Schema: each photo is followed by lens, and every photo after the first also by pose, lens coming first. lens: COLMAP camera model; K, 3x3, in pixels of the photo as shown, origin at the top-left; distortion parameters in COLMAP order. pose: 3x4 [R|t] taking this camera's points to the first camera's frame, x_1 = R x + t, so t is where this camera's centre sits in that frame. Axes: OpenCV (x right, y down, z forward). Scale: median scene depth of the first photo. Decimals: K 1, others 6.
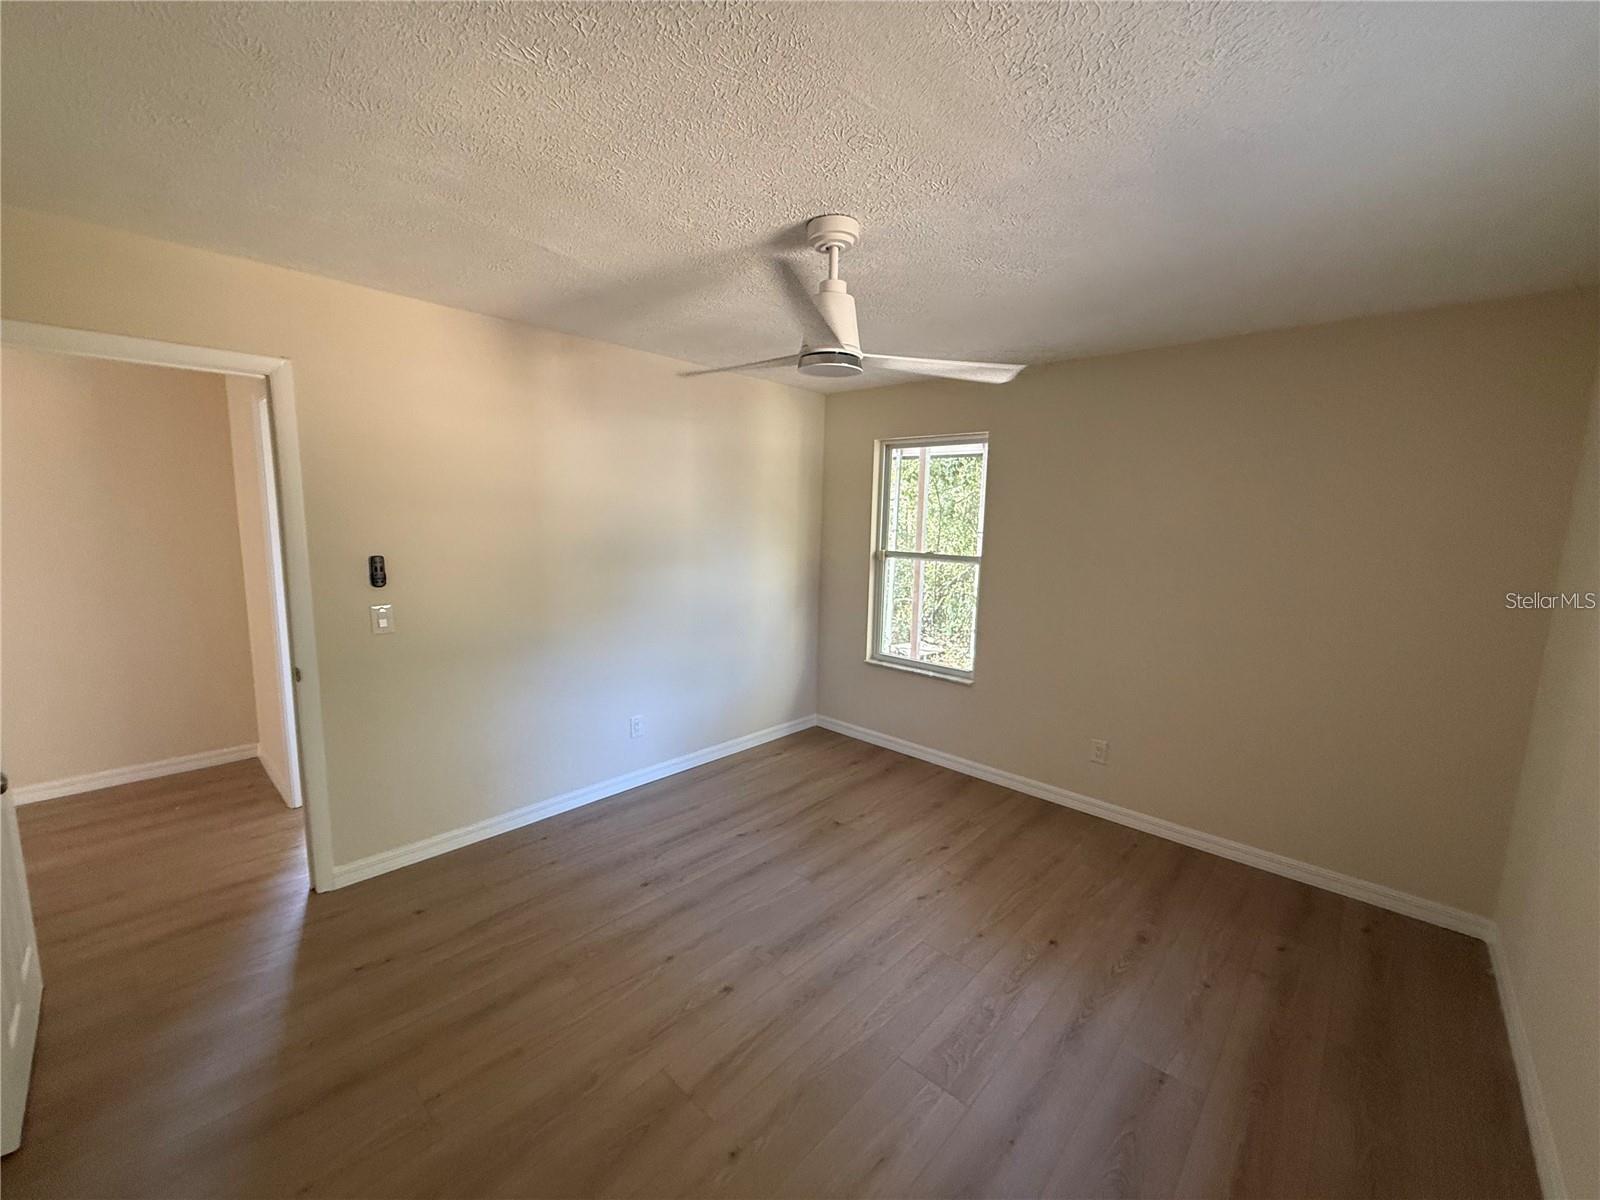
lens RADIAL K [[639.2, 0, 794.7], [0, 639.2, 600.7], [0, 0, 1]] dist [0.001314, -0.000294]
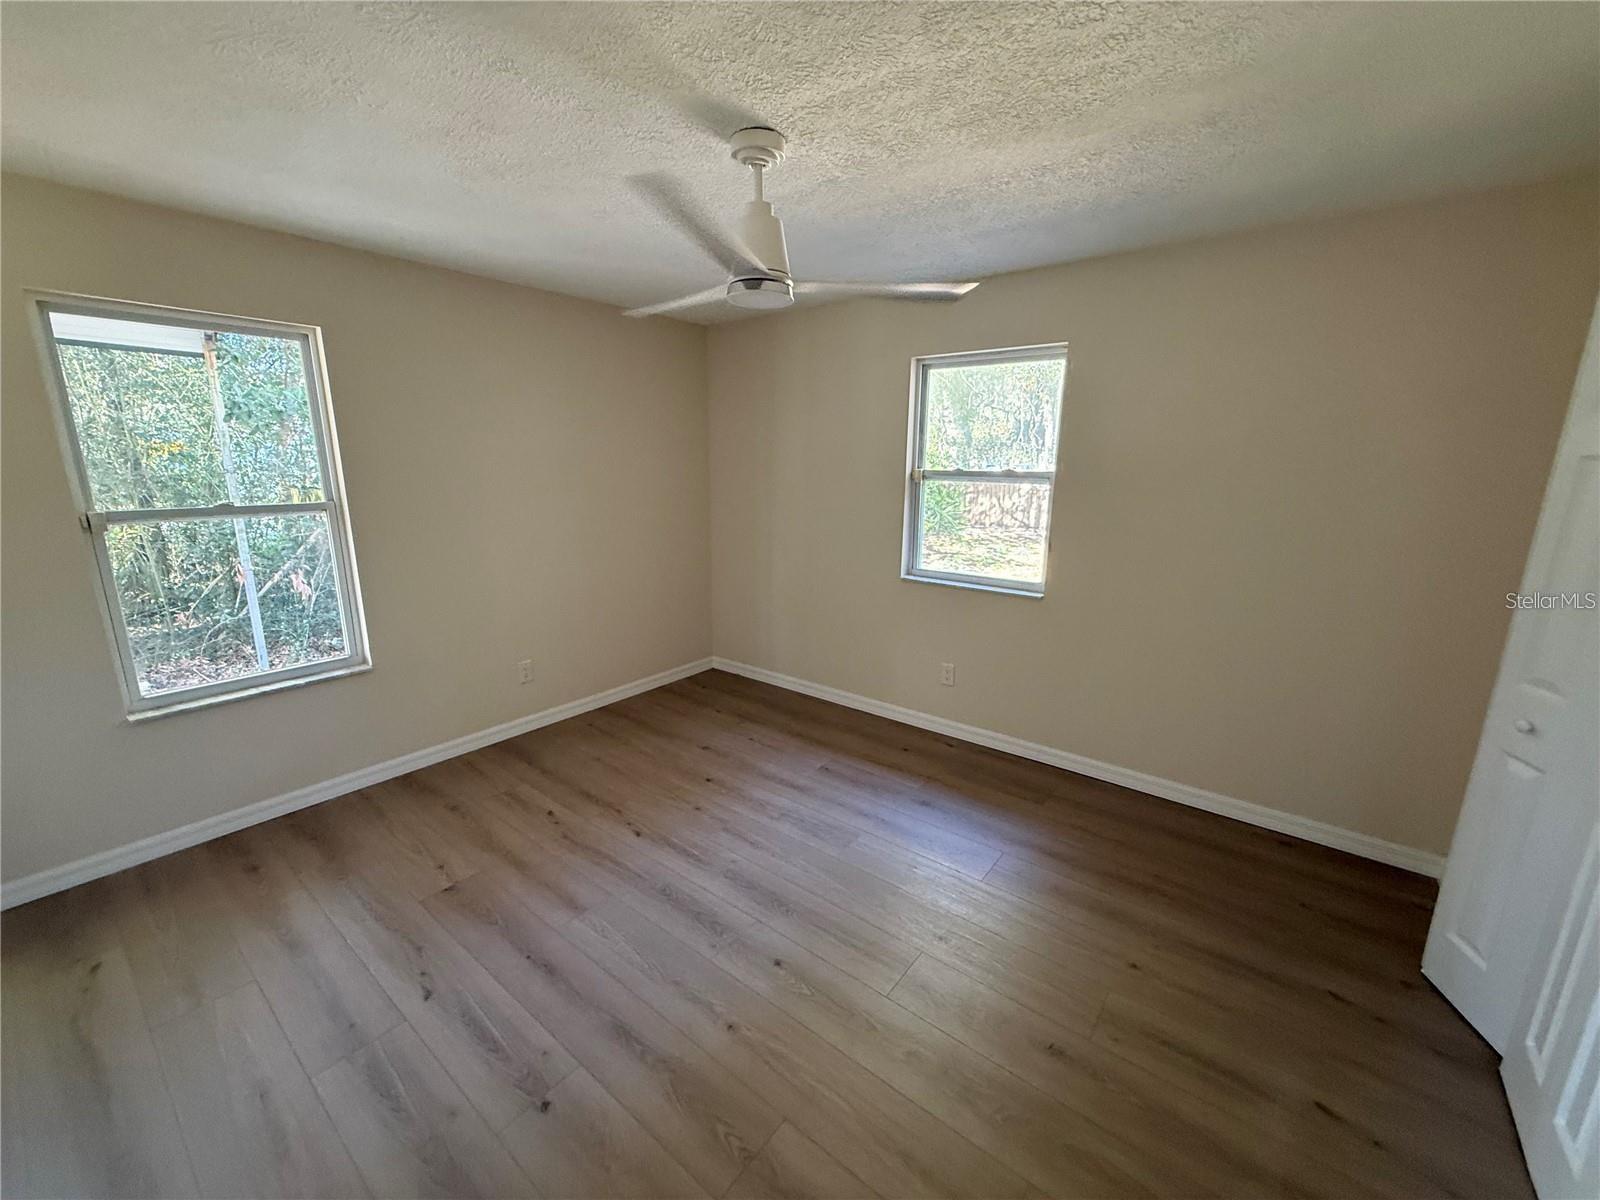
lens RADIAL K [[639.2, 0, 794.7], [0, 639.2, 600.7], [0, 0, 1]] dist [0.001314, -0.000294]
pose [[-0.074568, -0.238470, 0.968283, -0.681103], [0.132530, 0.960003, 0.246637, -0.097360], [-0.988370, 0.146718, -0.039981, 0.716707]]
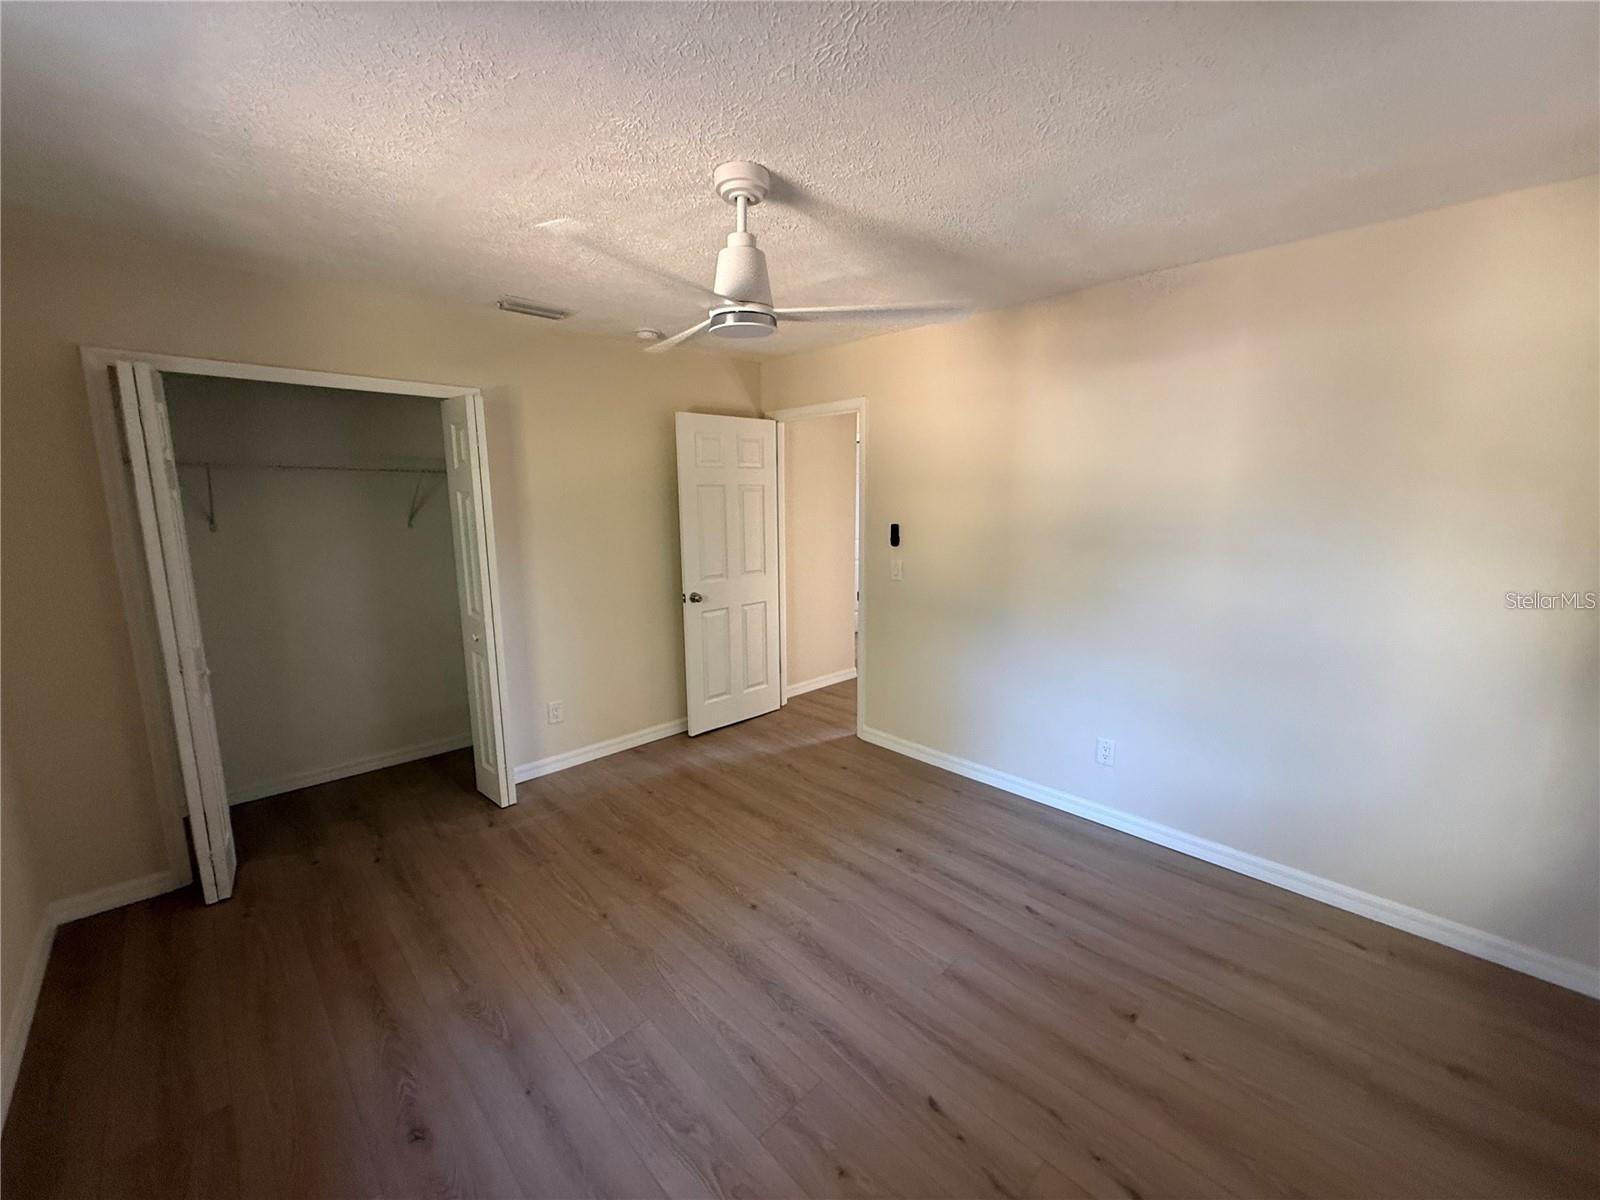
lens RADIAL K [[639.2, 0, 794.7], [0, 639.2, 600.7], [0, 0, 1]] dist [0.001314, -0.000294]
pose [[-0.055663, 0.144163, -0.987987, 0.714539], [-0.130752, 0.979947, 0.150356, -0.080074], [0.989851, 0.137551, -0.035697, 0.794306]]
